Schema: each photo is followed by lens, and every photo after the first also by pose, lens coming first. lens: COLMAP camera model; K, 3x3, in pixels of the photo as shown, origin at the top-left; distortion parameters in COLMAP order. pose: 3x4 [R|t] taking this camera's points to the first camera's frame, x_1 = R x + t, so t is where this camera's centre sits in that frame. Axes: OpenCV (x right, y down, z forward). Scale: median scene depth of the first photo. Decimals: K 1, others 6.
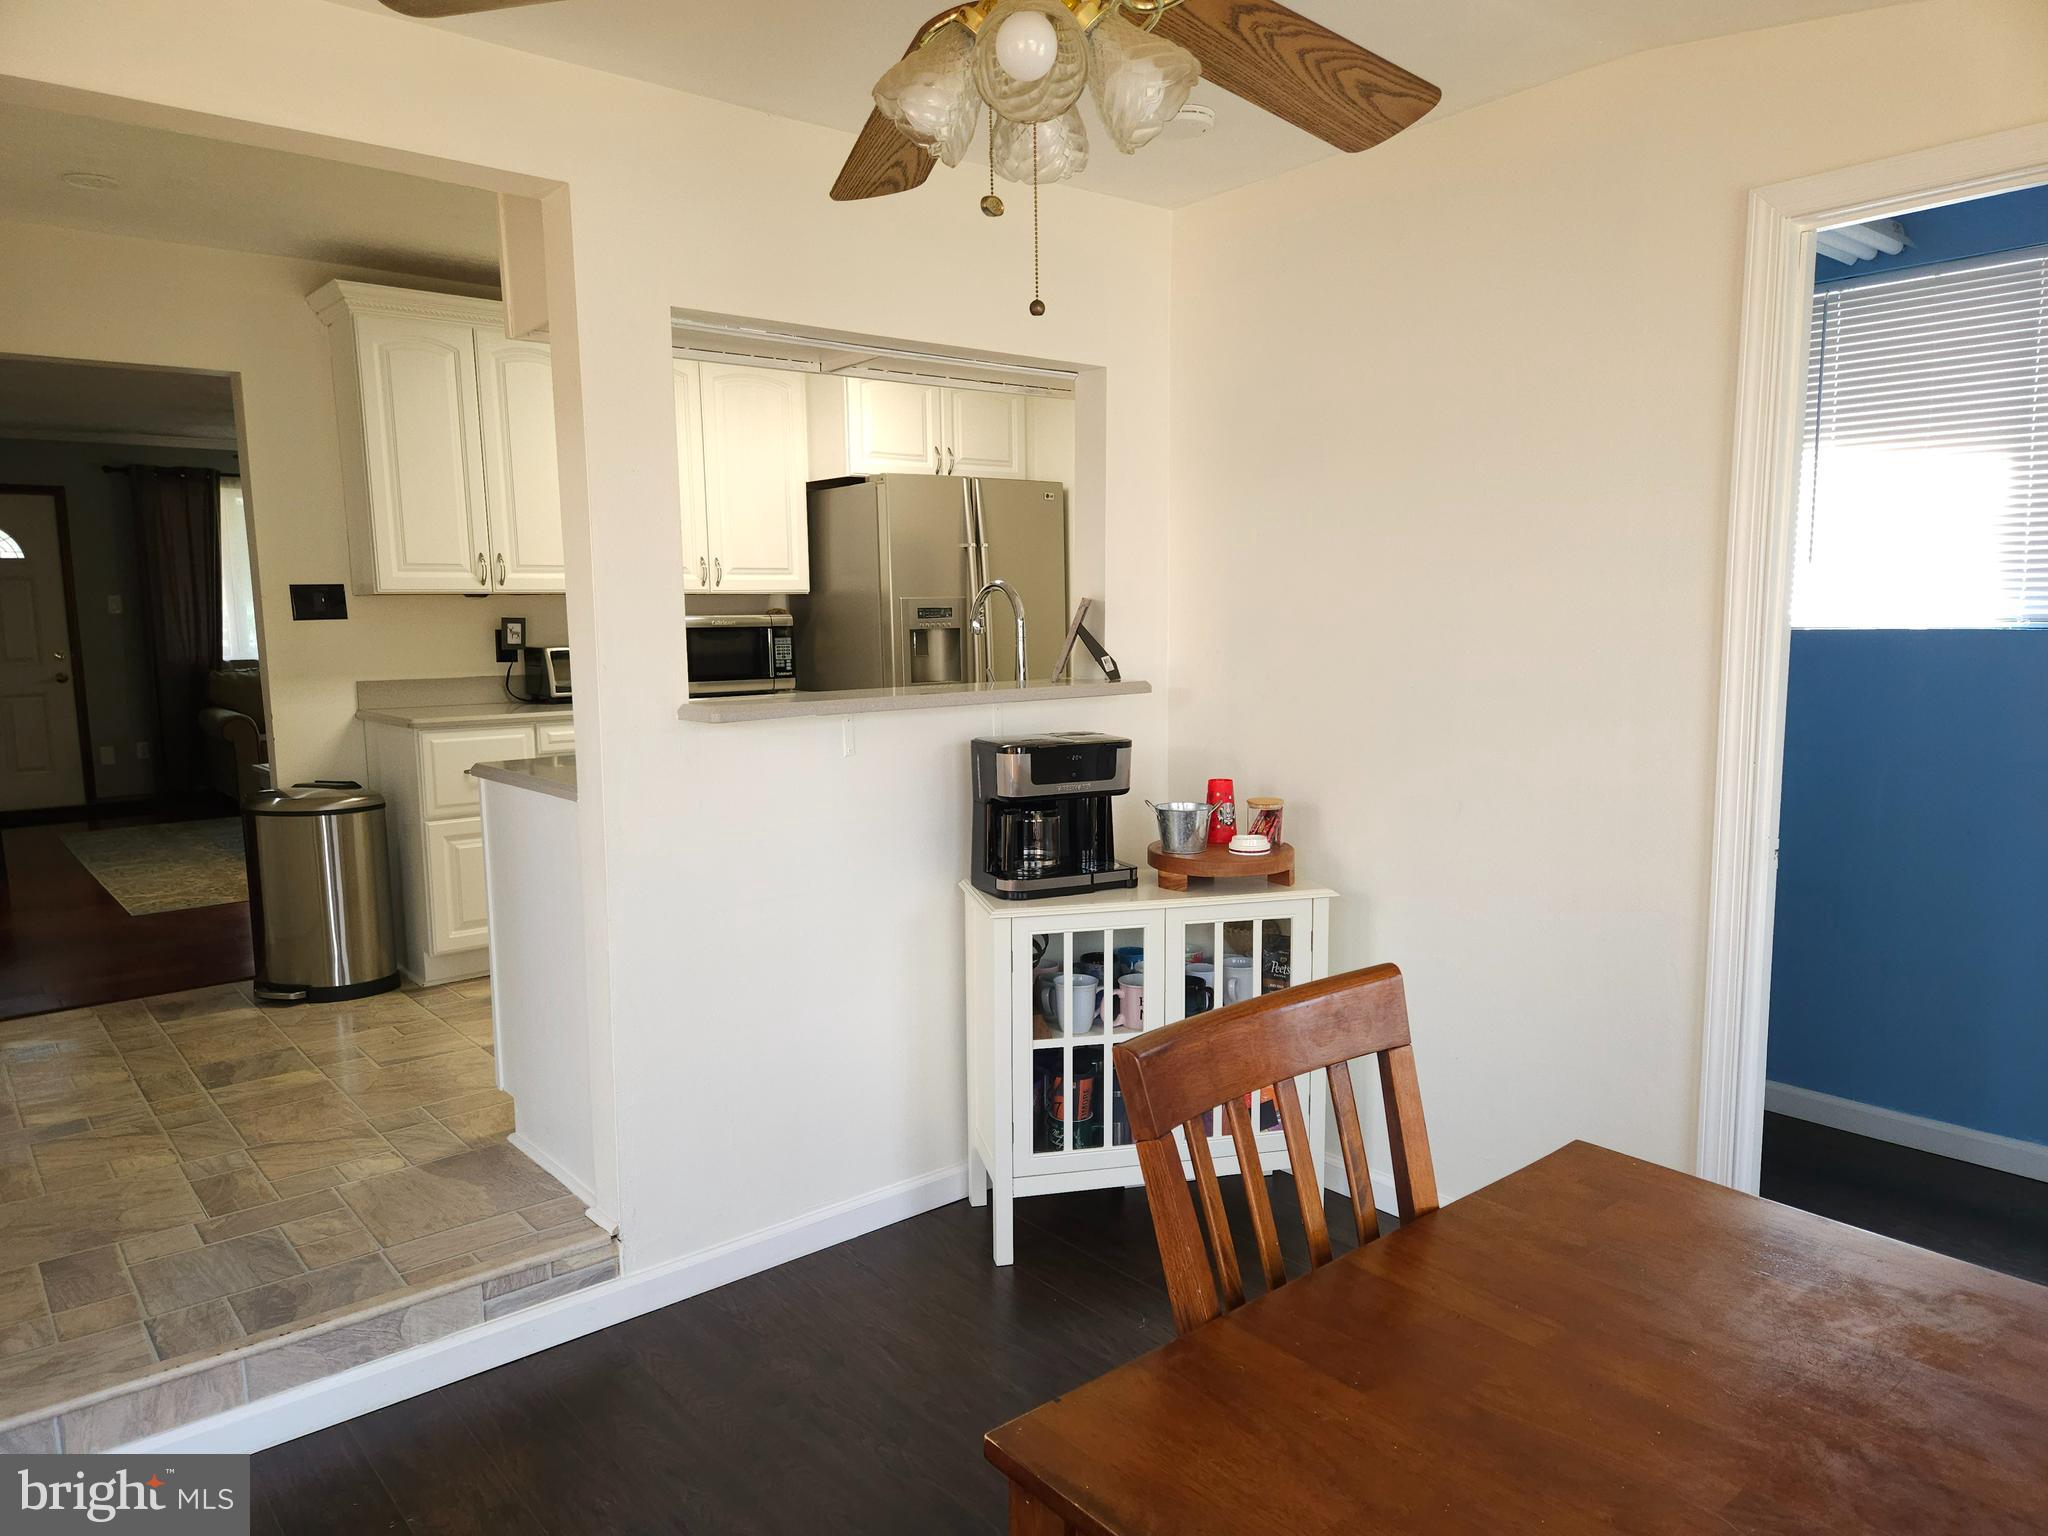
lens RADIAL K [[1382.4, 0, 1020.7], [0, 1382.4, 805.8], [0, 0, 1]] dist [0.023752, -0.003166]
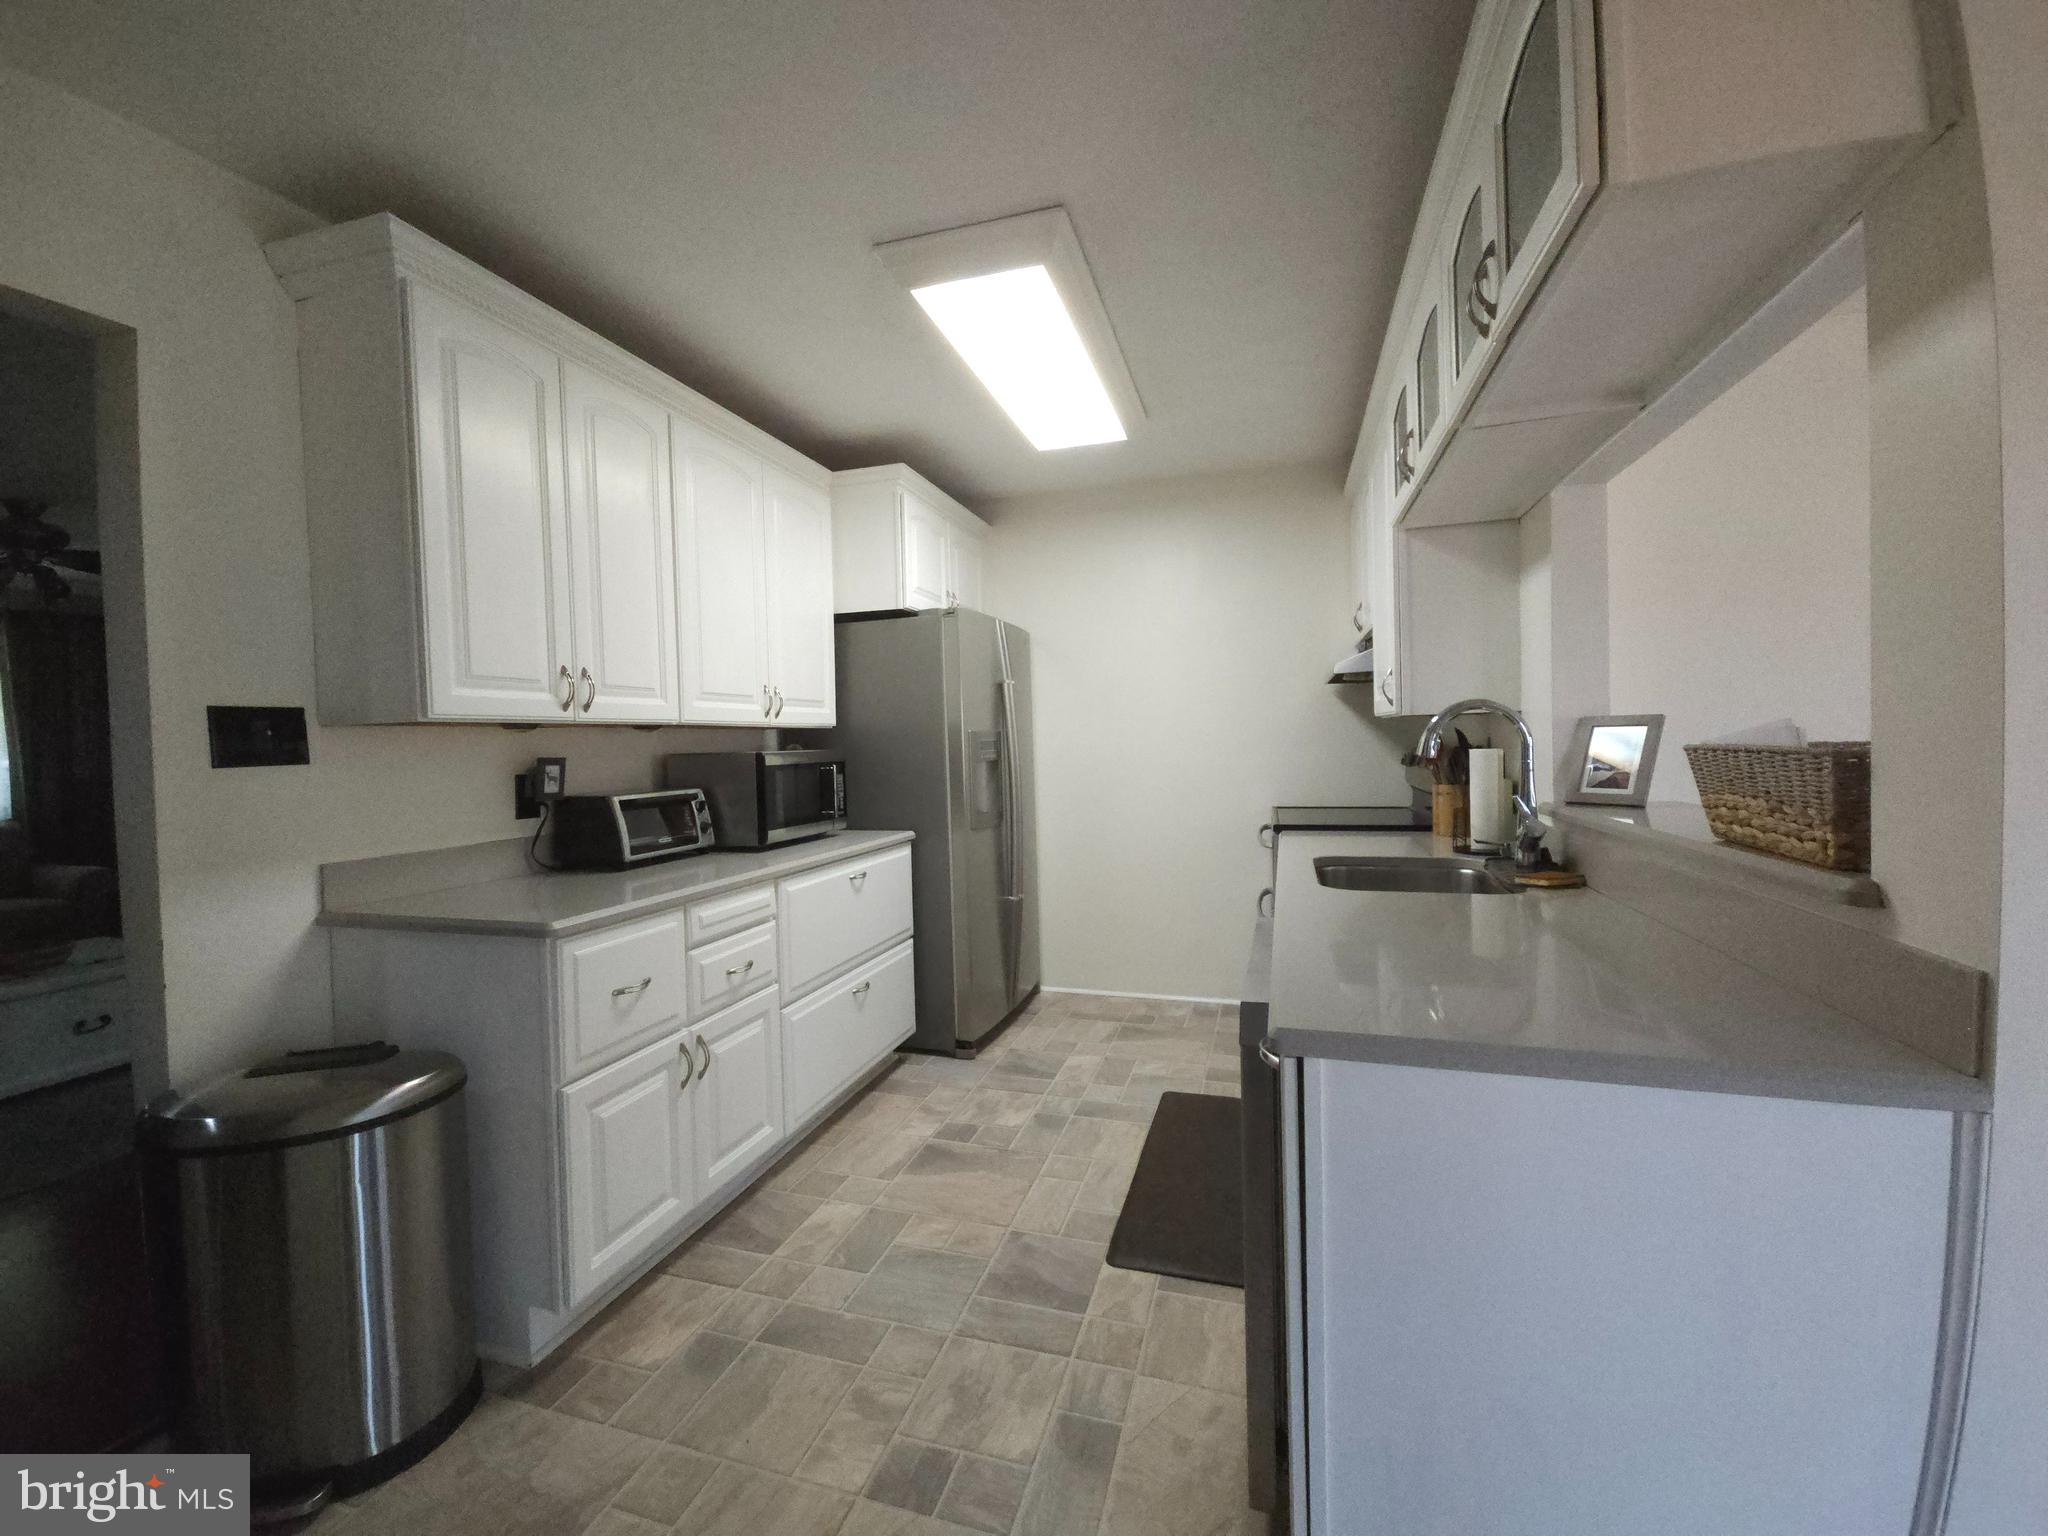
lens RADIAL K [[848.6, 0, 1024.0], [0, 848.6, 768.0], [0, 0, 1]] dist [-0.000179, -0.000491]
pose [[0.839664, -0.025588, 0.542503, -0.404554], [0.090598, 0.991492, -0.093460, -0.066365], [-0.535496, 0.127625, 0.834839, 0.497871]]
